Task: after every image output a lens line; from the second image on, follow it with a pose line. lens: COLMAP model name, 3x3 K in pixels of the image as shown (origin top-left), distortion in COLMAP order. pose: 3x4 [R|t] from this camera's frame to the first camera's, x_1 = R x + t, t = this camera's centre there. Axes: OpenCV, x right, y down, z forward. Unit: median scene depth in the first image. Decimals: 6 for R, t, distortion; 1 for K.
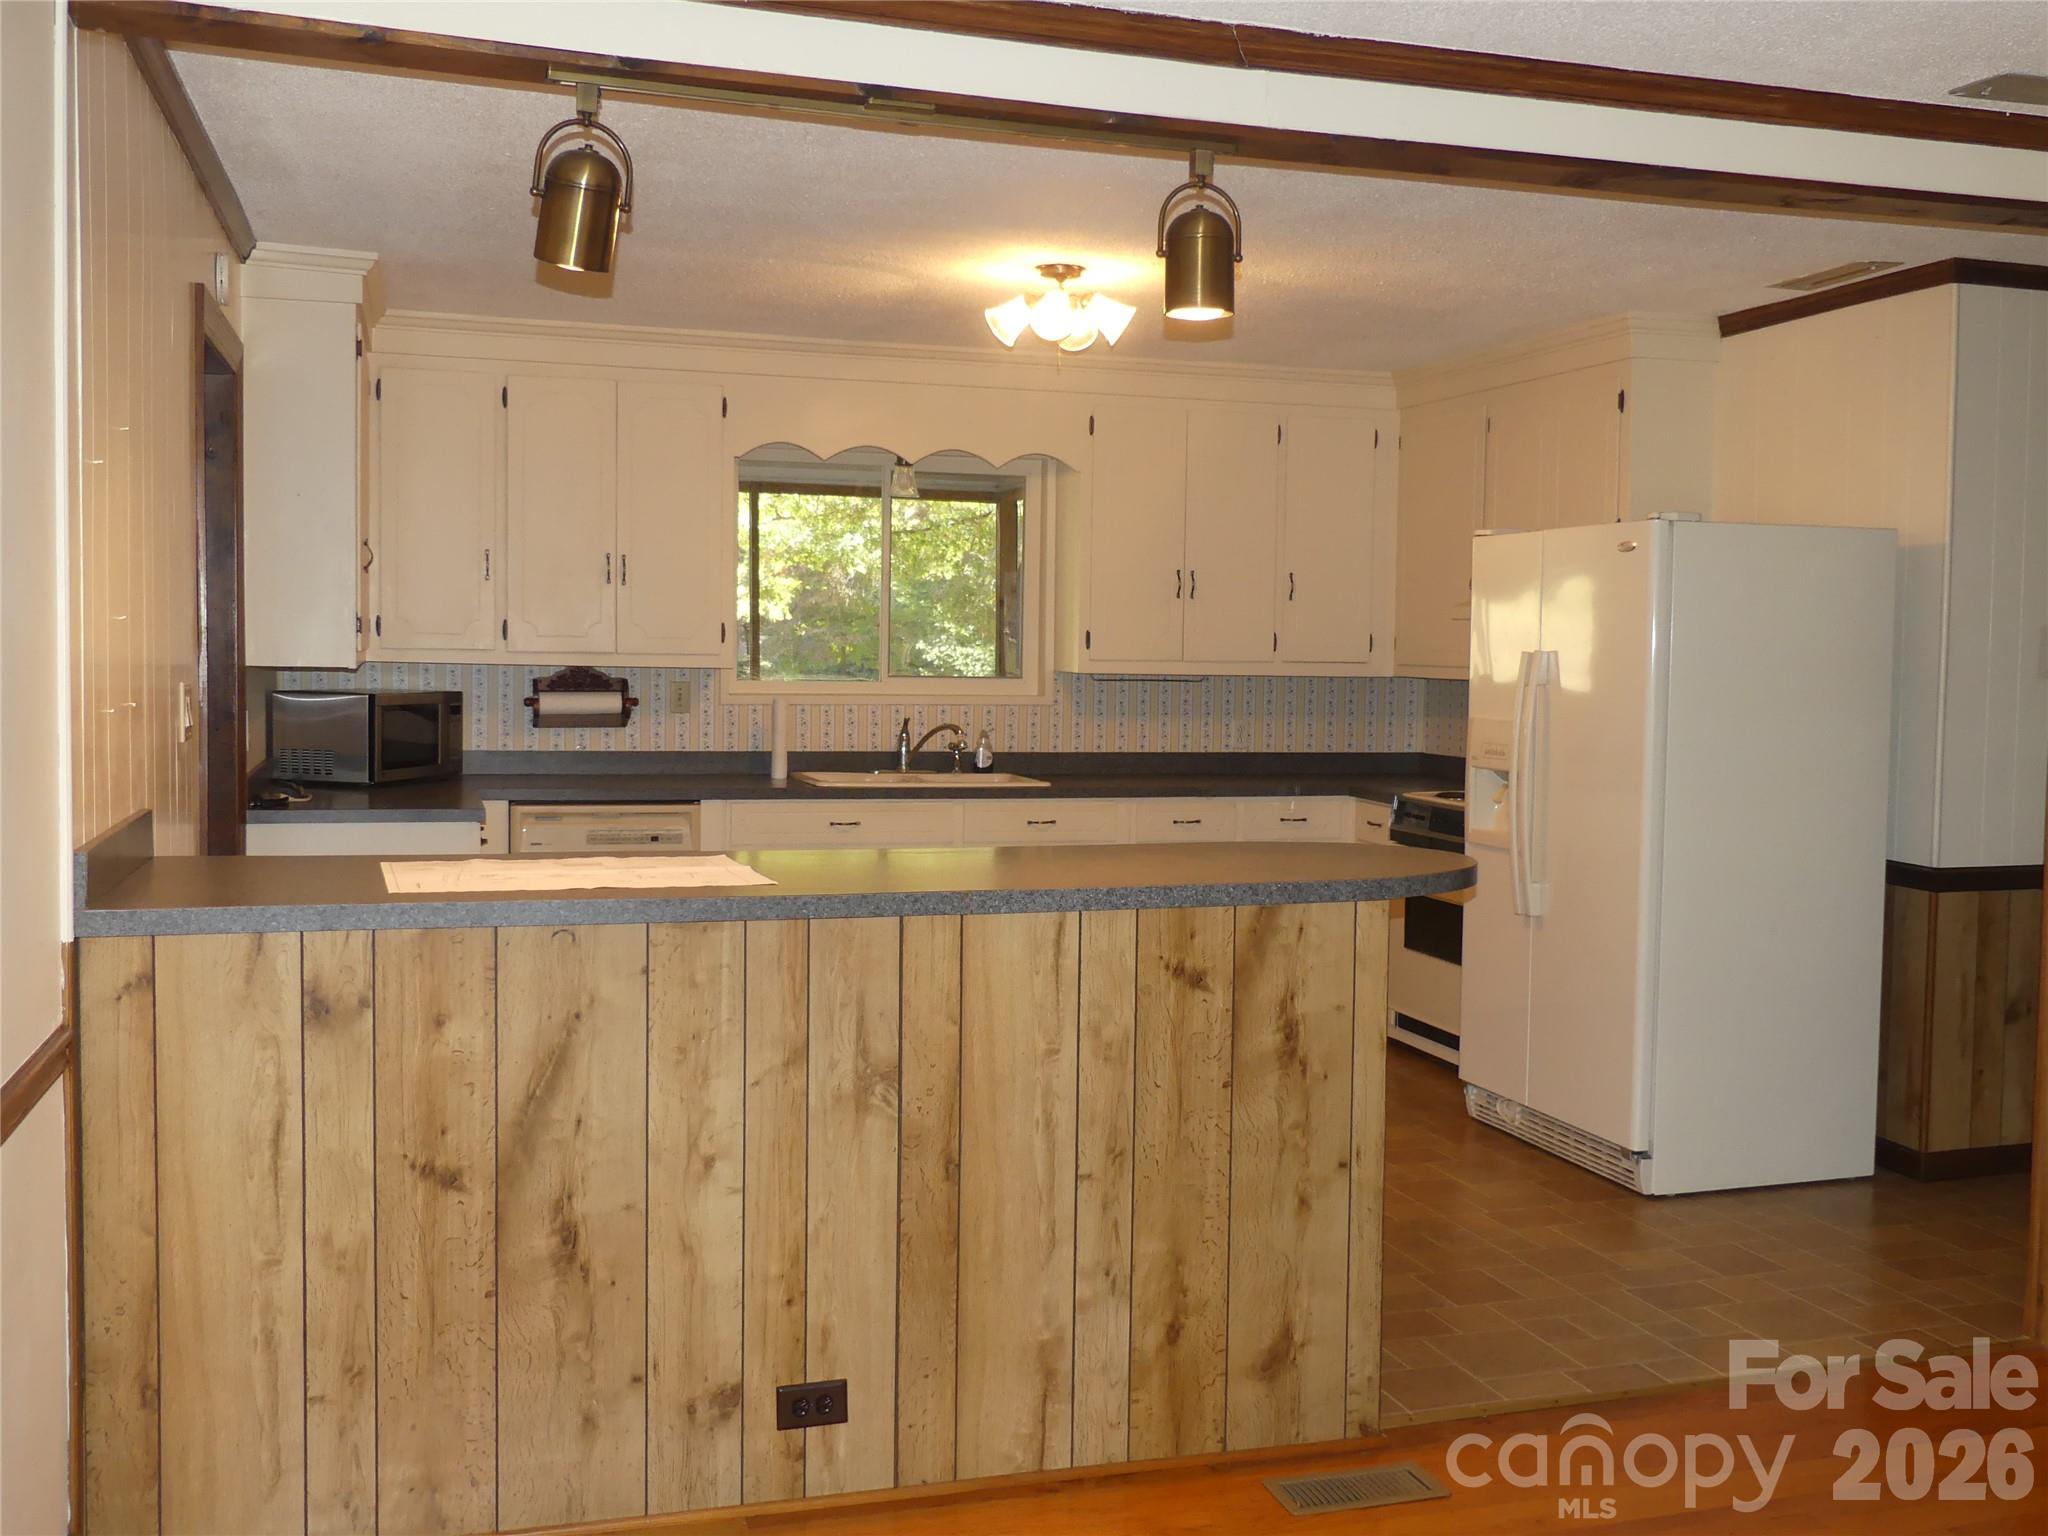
lens RADIAL K [[1948.3, 0, 1020.4], [0, 1948.3, 765.0], [0, 0, 1]] dist [-0.029192, 0.000000]
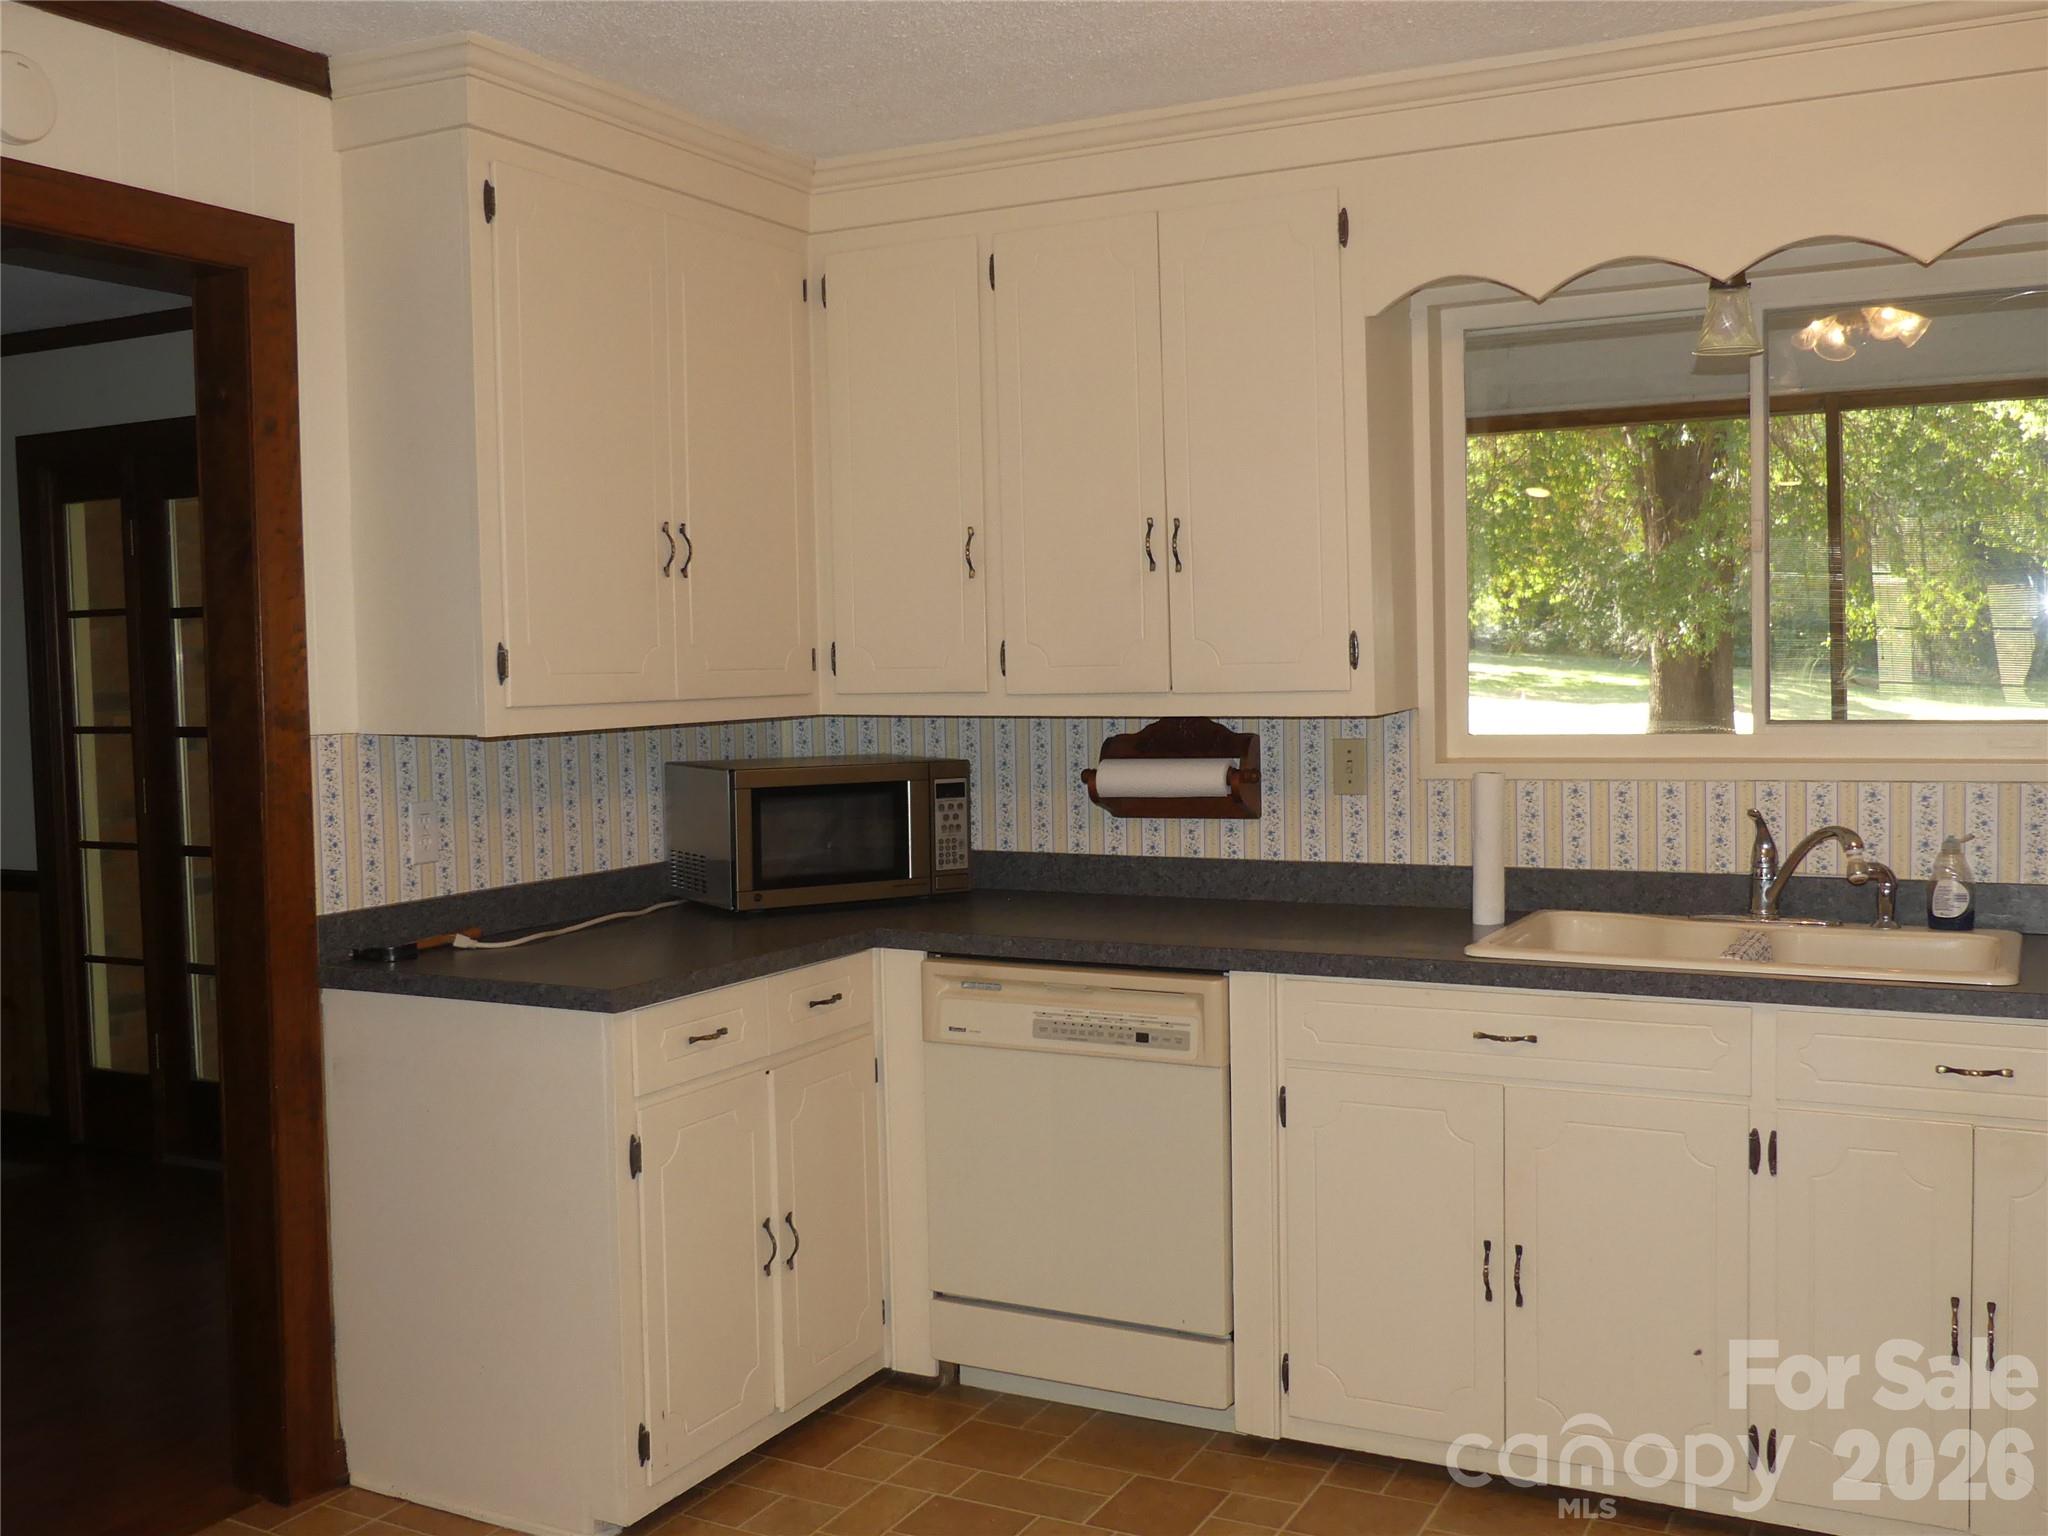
lens RADIAL K [[1948.3, 0, 1039.9], [0, 1948.3, 772.9], [0, 0, 1]] dist [-0.029192, 0.000000]
pose [[0.715386, 0.008048, -0.698683, 0.152657], [-0.010449, 0.999945, 0.000820, -0.032225], [0.698651, 0.006714, 0.715431, 0.533140]]
